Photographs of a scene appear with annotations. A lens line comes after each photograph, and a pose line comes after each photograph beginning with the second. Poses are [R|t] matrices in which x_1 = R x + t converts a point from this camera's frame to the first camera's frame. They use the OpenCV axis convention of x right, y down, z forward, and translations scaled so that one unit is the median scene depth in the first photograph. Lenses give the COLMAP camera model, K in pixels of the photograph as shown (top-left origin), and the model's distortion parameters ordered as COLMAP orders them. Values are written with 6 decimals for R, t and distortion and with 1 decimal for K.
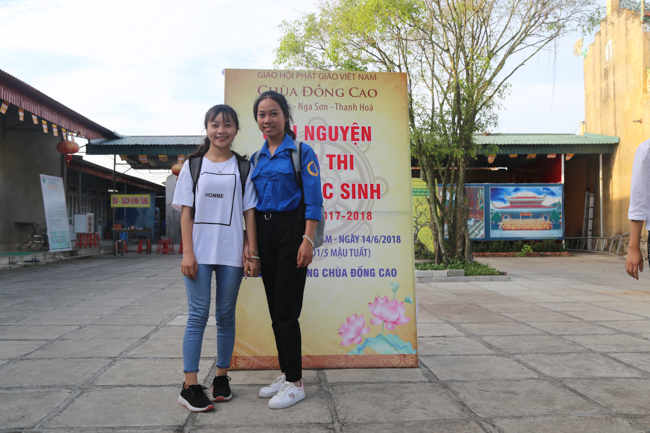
lens RADIAL K [[602.5, 0, 325.0], [0, 602.5, 216.5], [0, 0, 1]] dist [0.002403, -0.009801]
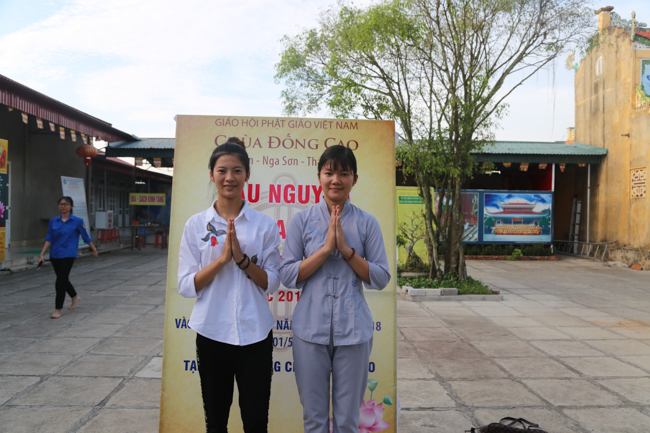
lens RADIAL K [[531.7, 0, 325.0], [0, 531.7, 216.5], [0, 0, 1]] dist [-0.049174, 0.008212]
pose [[0.999615, 0.018702, -0.020488, 0.022231], [-0.018038, 0.999320, 0.032152, -0.049631], [0.021075, -0.031770, 0.999273, 0.100228]]
